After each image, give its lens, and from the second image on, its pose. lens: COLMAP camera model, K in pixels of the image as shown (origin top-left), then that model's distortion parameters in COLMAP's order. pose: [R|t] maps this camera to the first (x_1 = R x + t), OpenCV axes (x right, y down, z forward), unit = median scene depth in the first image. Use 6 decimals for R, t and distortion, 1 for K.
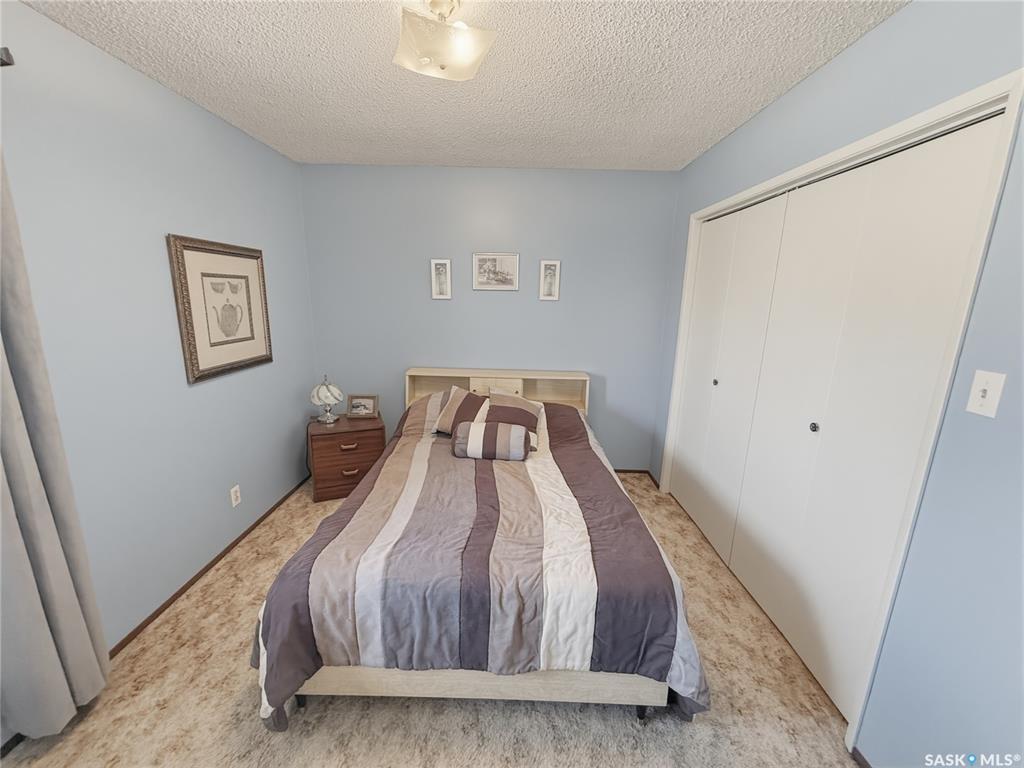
lens RADIAL K [[416.0, 0, 510.5], [0, 416.0, 383.6], [0, 0, 1]] dist [0.000827, 0.000099]
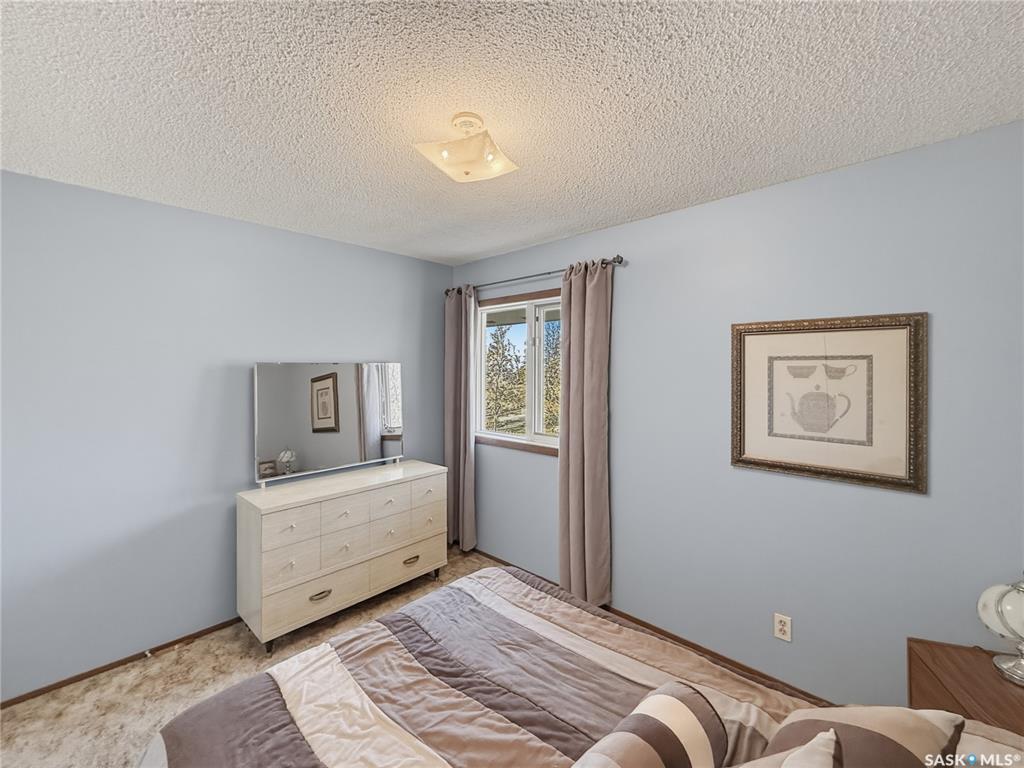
lens RADIAL K [[416.0, 0, 513.0], [0, 416.0, 378.7], [0, 0, 1]] dist [0.000827, 0.000099]
pose [[-0.651382, -0.026401, -0.758291, 0.303117], [-0.187846, 0.973894, 0.127455, -0.204486], [0.735130, 0.225464, -0.639336, 1.057741]]
